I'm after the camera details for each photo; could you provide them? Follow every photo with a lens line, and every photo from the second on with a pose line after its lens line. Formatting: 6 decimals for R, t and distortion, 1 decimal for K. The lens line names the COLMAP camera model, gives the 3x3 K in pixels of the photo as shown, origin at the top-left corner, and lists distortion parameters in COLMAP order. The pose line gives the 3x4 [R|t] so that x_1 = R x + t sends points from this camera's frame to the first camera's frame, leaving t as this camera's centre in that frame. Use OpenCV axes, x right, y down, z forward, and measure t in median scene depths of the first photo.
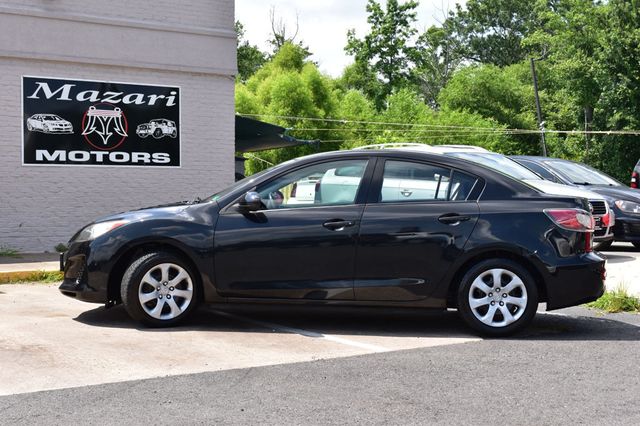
lens RADIAL K [[1019.5, 0, 320.0], [0, 1019.5, 213.0], [0, 0, 1]] dist [-0.008961, -0.050066]
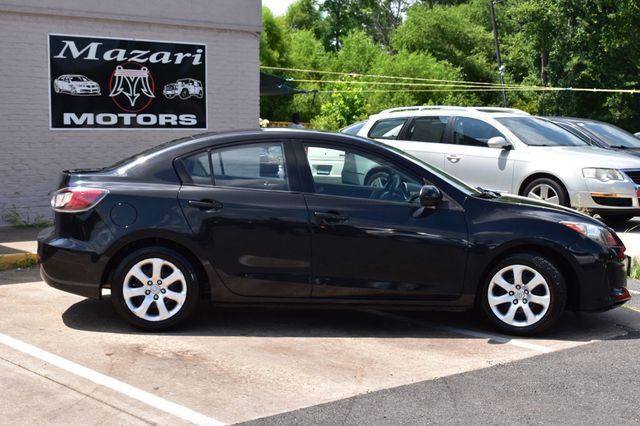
lens RADIAL K [[1035.2, 0, 320.0], [0, 1035.2, 213.0], [0, 0, 1]] dist [-0.008600, 0.019216]
pose [[0.996833, -0.004995, 0.079361, -0.111524], [0.000120, 0.998119, 0.061314, -0.026726], [-0.079518, -0.061110, 0.994959, 0.024180]]
